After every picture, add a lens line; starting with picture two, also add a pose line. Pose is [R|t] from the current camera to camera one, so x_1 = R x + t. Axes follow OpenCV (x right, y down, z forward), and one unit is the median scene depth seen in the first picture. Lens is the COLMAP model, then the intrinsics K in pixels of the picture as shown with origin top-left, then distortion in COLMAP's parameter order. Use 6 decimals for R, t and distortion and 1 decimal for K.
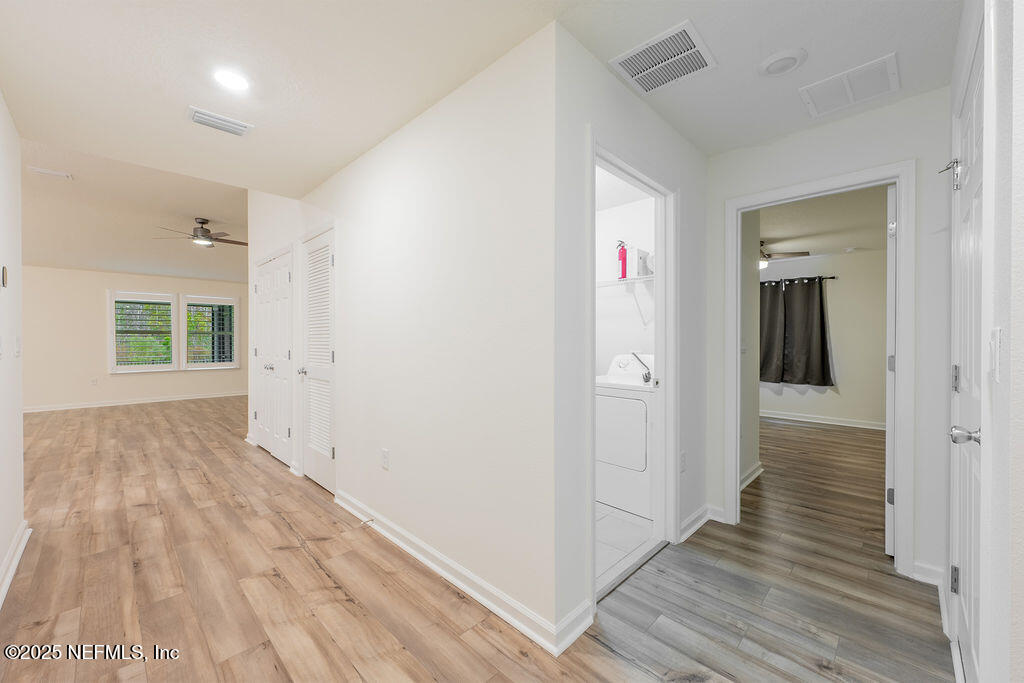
lens RADIAL K [[401.8, 0, 510.3], [0, 401.8, 346.7], [0, 0, 1]] dist [0.000527, 0.000245]
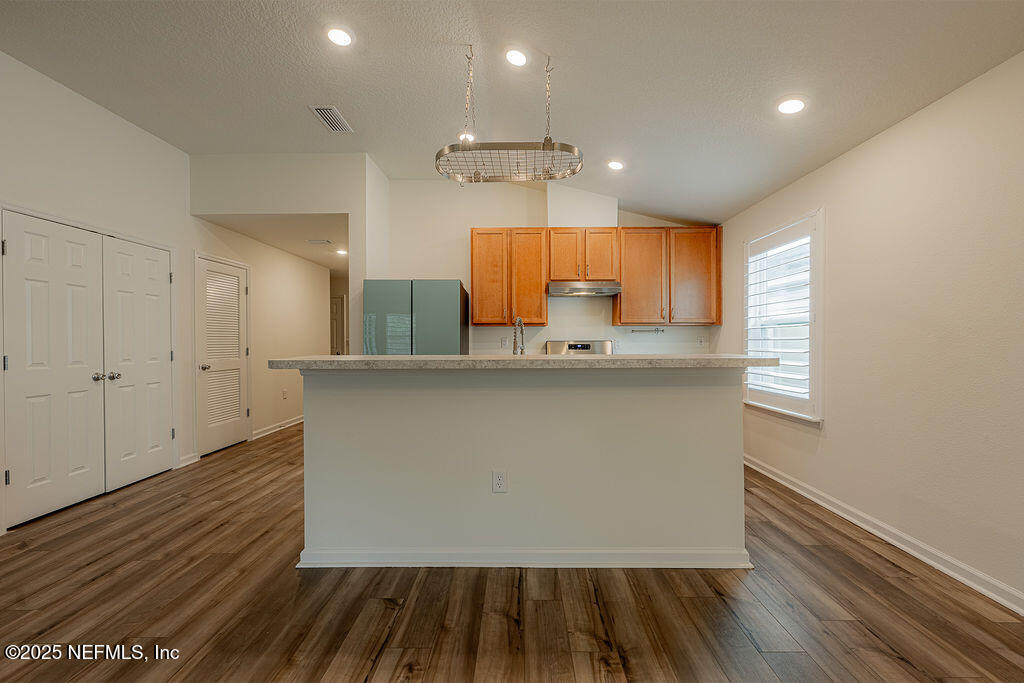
lens RADIAL K [[401.7, 0, 514.8], [0, 401.7, 342.6], [0, 0, 1]] dist [-0.002281, 0.000745]
pose [[-0.696988, -0.002453, 0.717079, -1.133420], [0.010999, 0.999840, 0.014110, -0.010509], [-0.716998, 0.017722, -0.696850, 0.658330]]
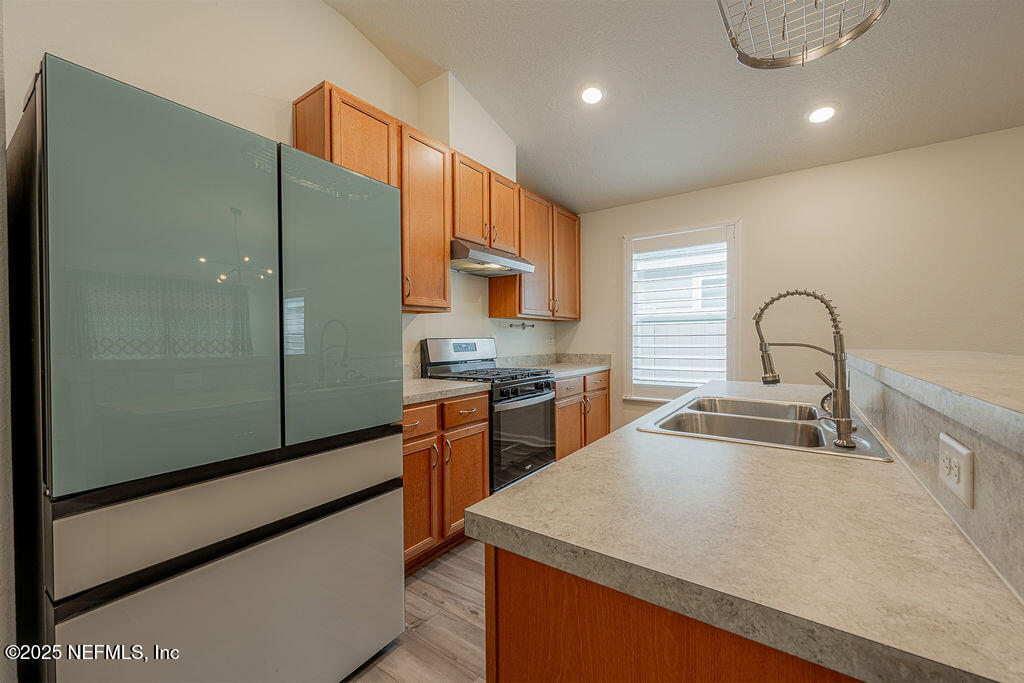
lens RADIAL K [[401.7, 0, 514.8], [0, 401.7, 342.6], [0, 0, 1]] dist [-0.002281, 0.000745]
pose [[-0.986711, 0.010212, -0.162162, -0.664106], [0.006506, 0.999706, 0.023372, -0.007861], [0.162353, 0.022006, -0.986487, 0.552642]]
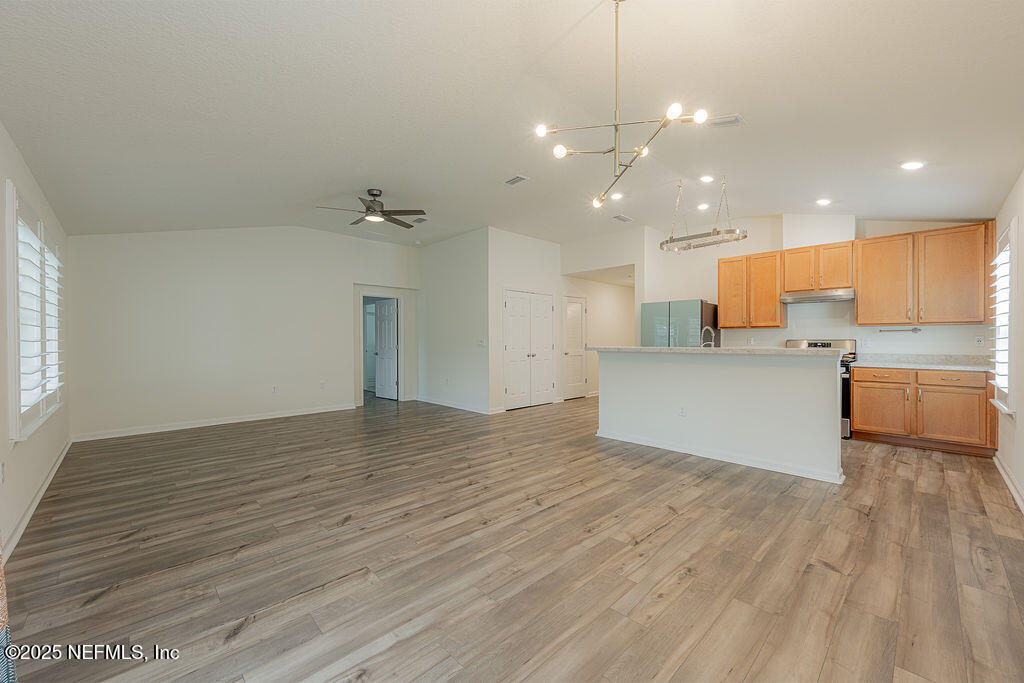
lens RADIAL K [[401.7, 0, 514.8], [0, 401.7, 342.6], [0, 0, 1]] dist [-0.002281, 0.000745]
pose [[0.020005, -0.006261, 0.999780, -1.571025], [0.012855, 0.999899, 0.006005, -0.009799], [-0.999717, 0.012732, 0.020083, 0.700499]]
